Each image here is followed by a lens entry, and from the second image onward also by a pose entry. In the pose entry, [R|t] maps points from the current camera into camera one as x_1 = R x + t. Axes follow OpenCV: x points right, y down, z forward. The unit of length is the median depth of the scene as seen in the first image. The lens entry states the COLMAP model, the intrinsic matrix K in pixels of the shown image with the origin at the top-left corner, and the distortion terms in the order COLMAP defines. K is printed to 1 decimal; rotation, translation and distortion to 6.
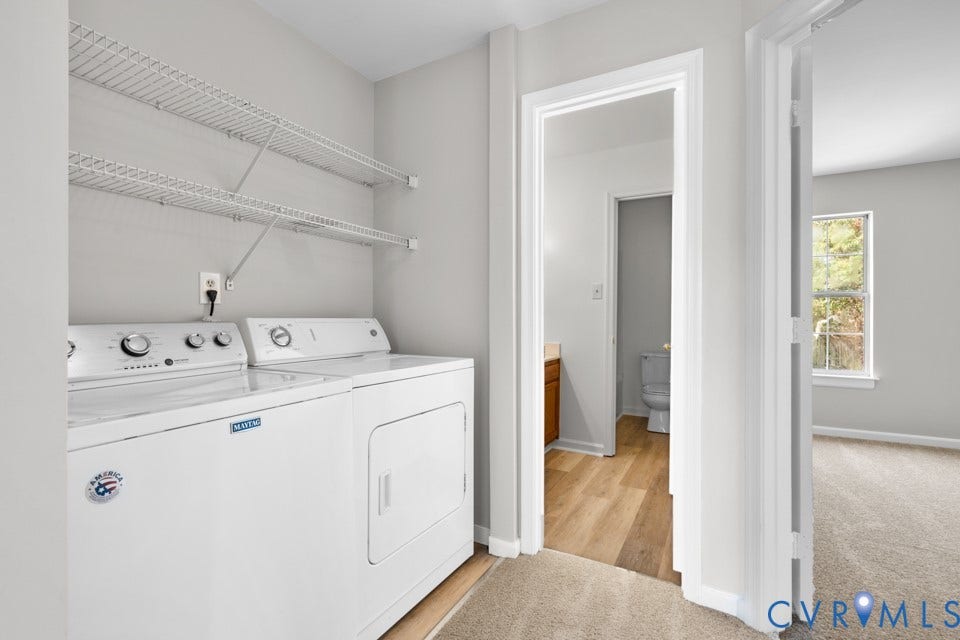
lens RADIAL K [[431.2, 0, 483.5], [0, 431.2, 318.5], [0, 0, 1]] dist [-0.002568, -0.000027]
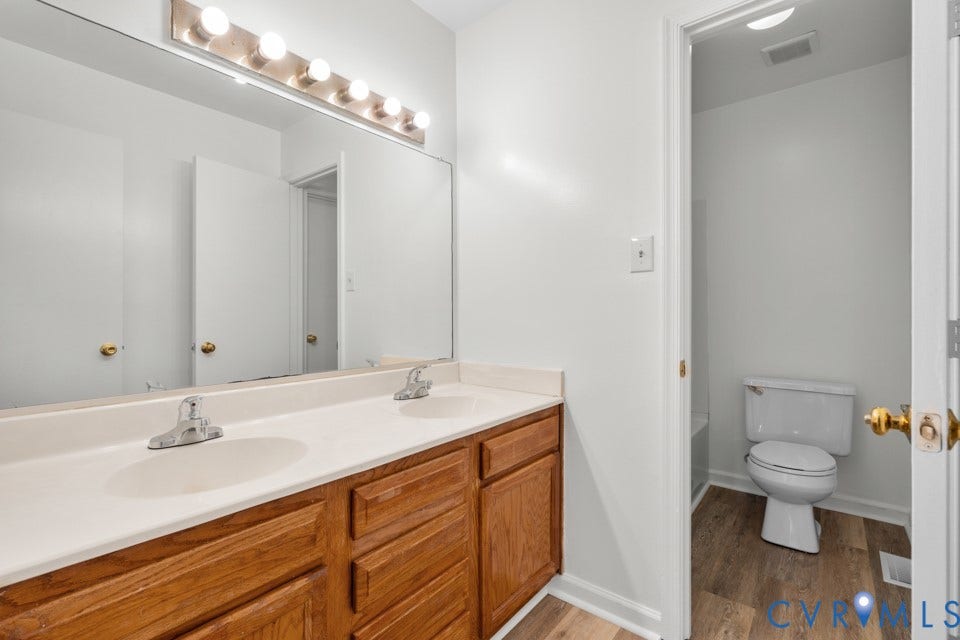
lens RADIAL K [[431.2, 0, 474.4], [0, 431.2, 319.0], [0, 0, 1]] dist [-0.002568, -0.000027]
pose [[0.983488, -0.013570, -0.180462, 0.168726], [0.014564, 0.999885, 0.004183, -0.002903], [0.180385, -0.006743, 0.983573, 0.523434]]
